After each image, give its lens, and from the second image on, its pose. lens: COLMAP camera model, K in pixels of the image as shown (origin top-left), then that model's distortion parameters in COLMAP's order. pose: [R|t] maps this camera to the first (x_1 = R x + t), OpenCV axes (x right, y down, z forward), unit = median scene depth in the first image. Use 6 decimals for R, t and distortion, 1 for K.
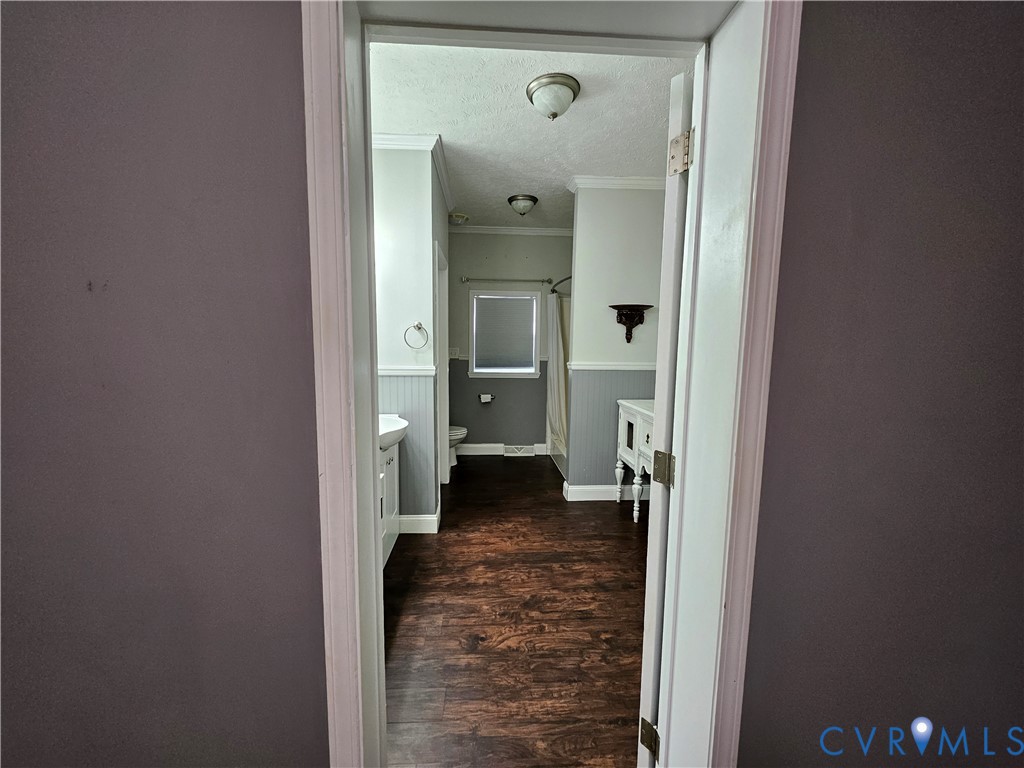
lens RADIAL K [[404.8, 0, 505.1], [0, 404.8, 386.3], [0, 0, 1]] dist [0.001937, 0.000187]
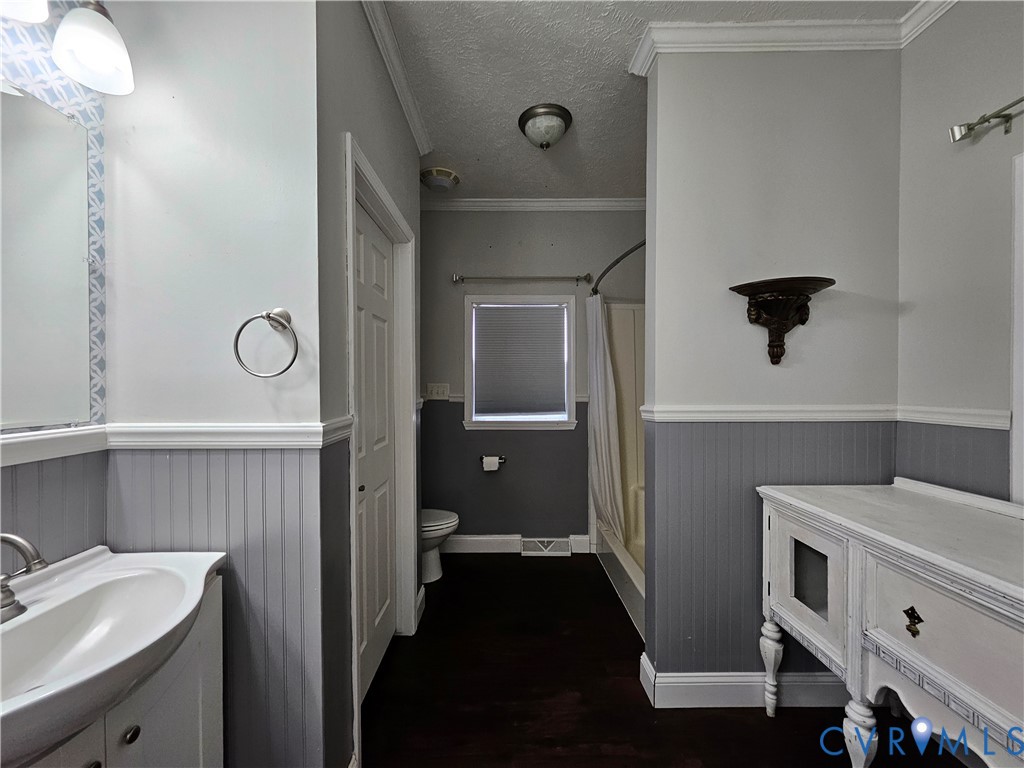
lens RADIAL K [[404.8, 0, 505.9], [0, 404.8, 382.9], [0, 0, 1]] dist [0.001937, 0.000187]
pose [[0.998471, -0.013838, -0.053525, 0.012730], [0.008040, 0.994222, -0.107044, -0.030665], [0.054697, 0.106450, 0.992812, 0.425626]]
